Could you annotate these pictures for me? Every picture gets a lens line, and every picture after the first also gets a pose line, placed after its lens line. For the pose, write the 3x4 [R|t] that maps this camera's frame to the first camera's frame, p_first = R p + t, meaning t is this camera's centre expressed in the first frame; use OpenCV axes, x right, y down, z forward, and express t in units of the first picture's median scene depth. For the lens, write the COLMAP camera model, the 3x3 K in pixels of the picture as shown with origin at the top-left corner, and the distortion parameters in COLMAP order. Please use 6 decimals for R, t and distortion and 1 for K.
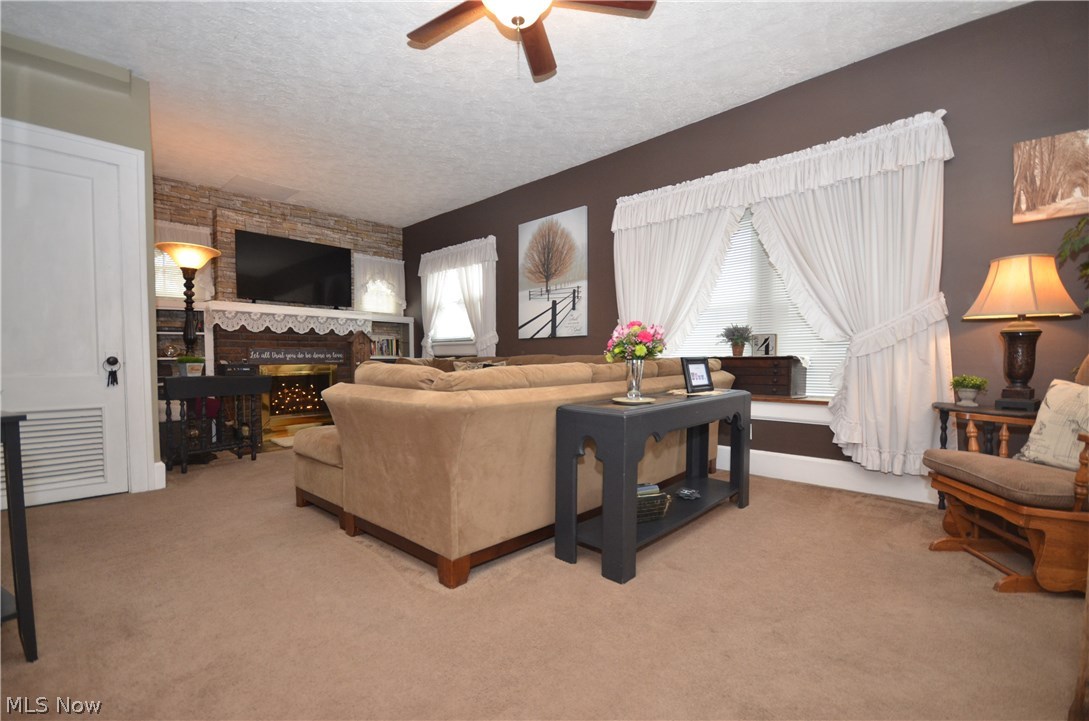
lens RADIAL K [[480.1, 0, 546.4], [0, 480.1, 364.7], [0, 0, 1]] dist [0.000881, -0.003133]
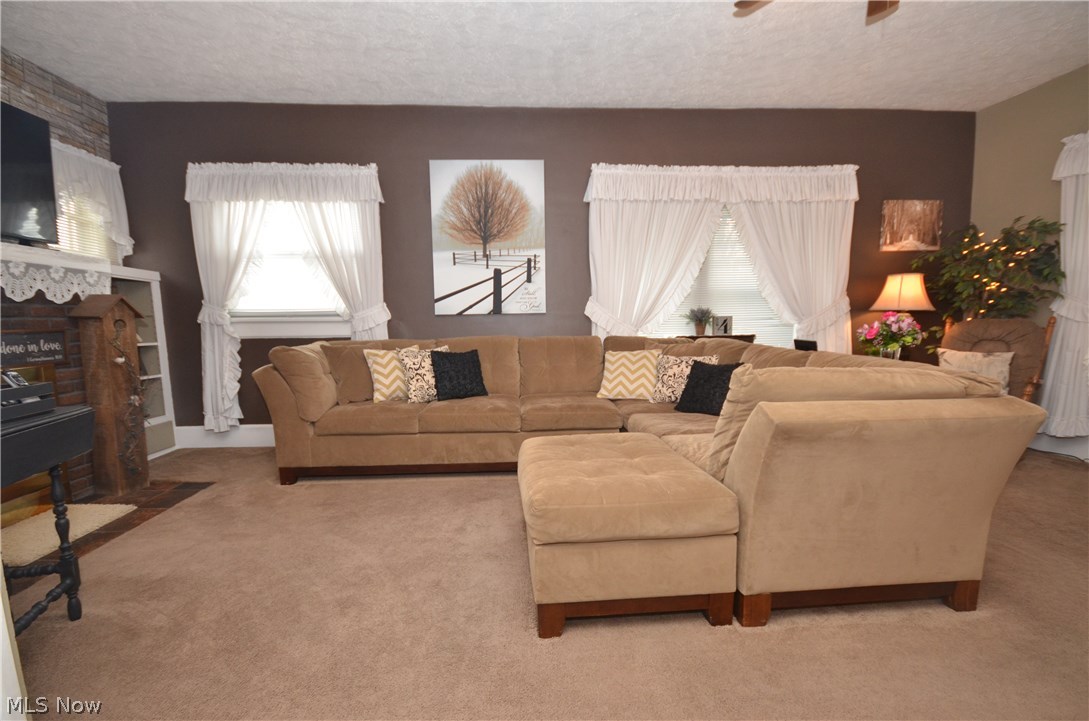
lens RADIAL K [[480.1, 0, 544.2], [0, 480.1, 364.6], [0, 0, 1]] dist [0.000881, -0.003133]
pose [[0.691414, -0.071817, 0.718881, -0.521081], [0.017592, 0.996425, 0.082624, -0.037226], [-0.722245, -0.044481, 0.690206, 0.368415]]
